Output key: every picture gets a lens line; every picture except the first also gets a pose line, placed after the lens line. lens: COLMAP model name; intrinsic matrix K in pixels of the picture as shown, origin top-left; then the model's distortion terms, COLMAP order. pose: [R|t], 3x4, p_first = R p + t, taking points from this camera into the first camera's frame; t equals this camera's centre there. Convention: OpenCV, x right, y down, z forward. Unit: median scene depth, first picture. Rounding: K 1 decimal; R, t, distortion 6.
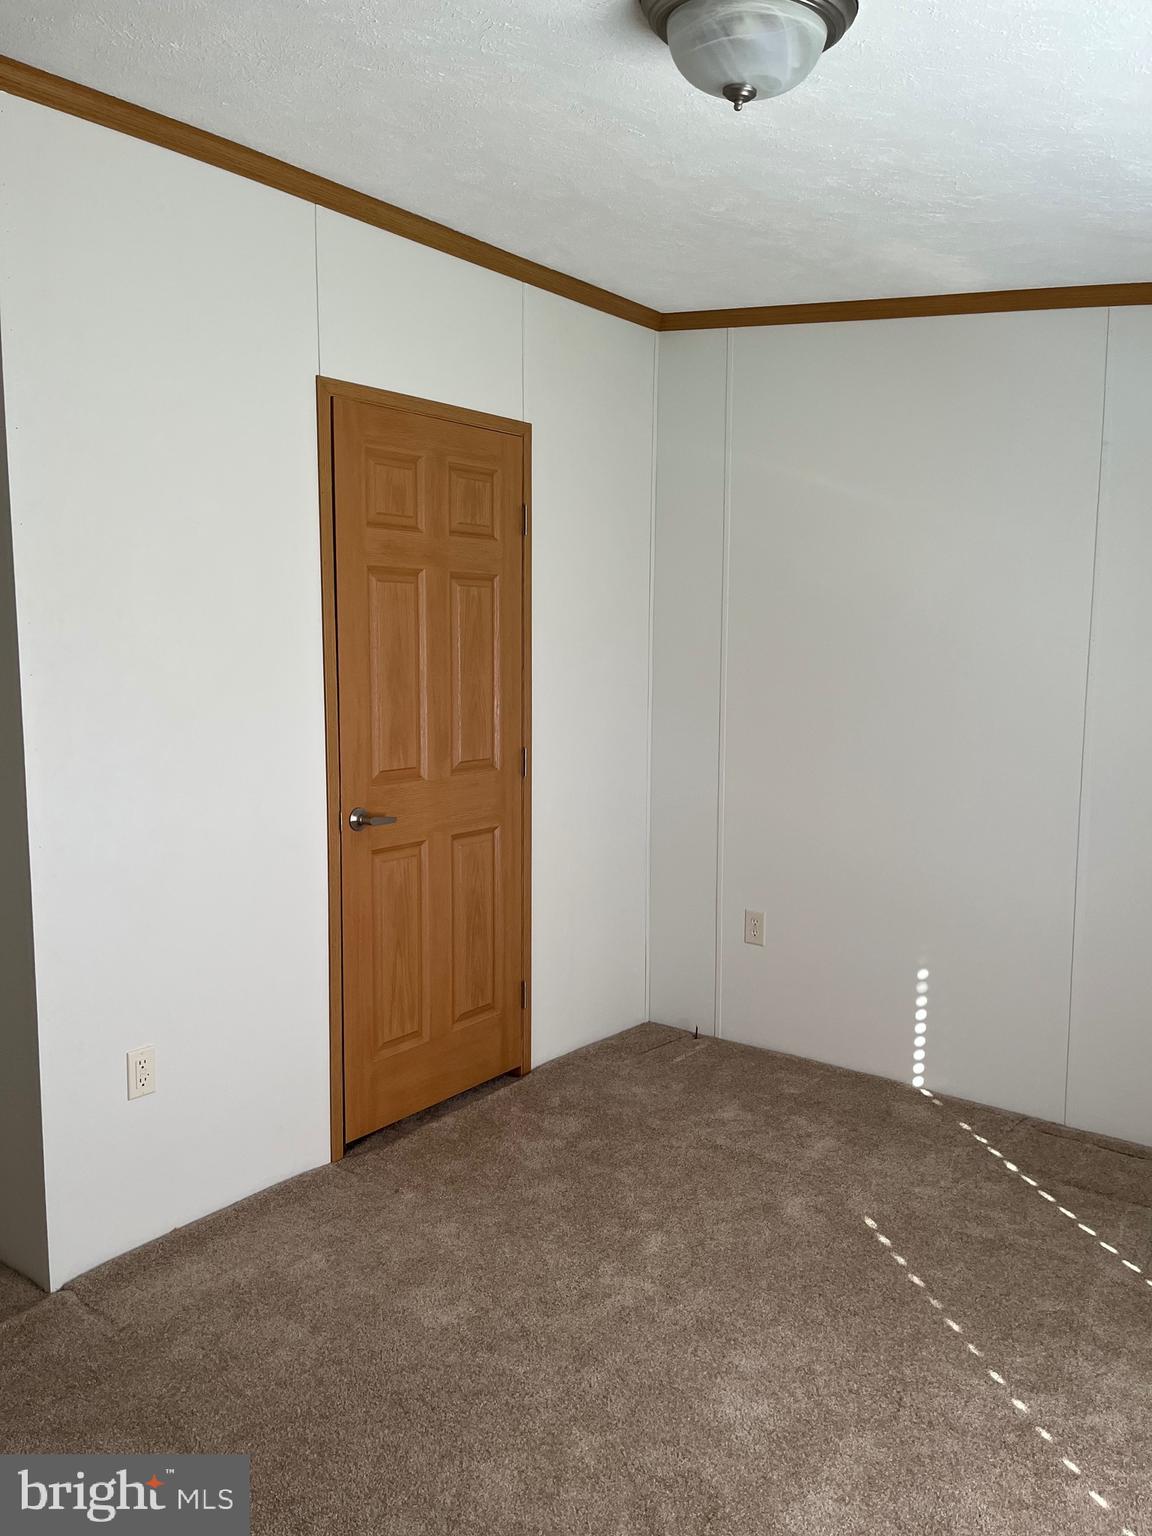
lens RADIAL K [[1167.8, 0, 566.0], [0, 1167.8, 766.2], [0, 0, 1]] dist [-0.004501, -0.018111]
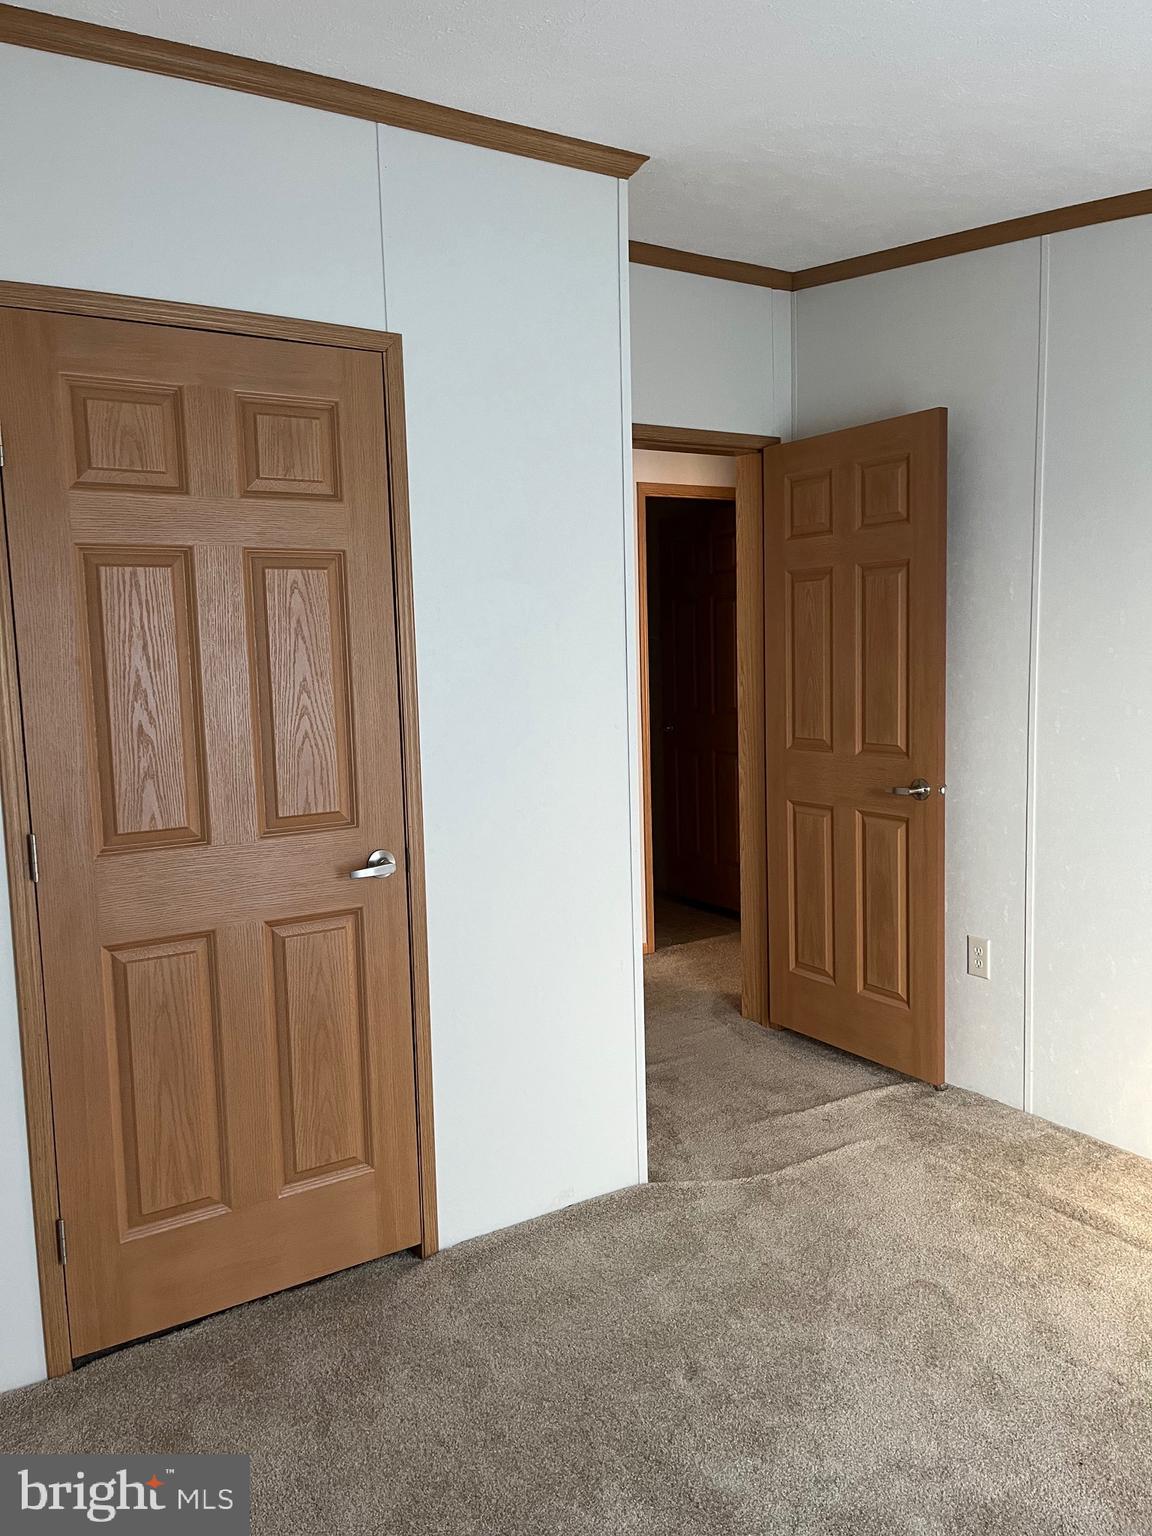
lens RADIAL K [[1167.8, 0, 542.5], [0, 1167.8, 740.9], [0, 0, 1]] dist [0.059990, -0.073860]
pose [[0.938367, 0.009452, -0.345510, 0.272046], [-0.015063, 0.999795, -0.013558, -0.039107], [0.345311, 0.017927, 0.938317, 0.347578]]
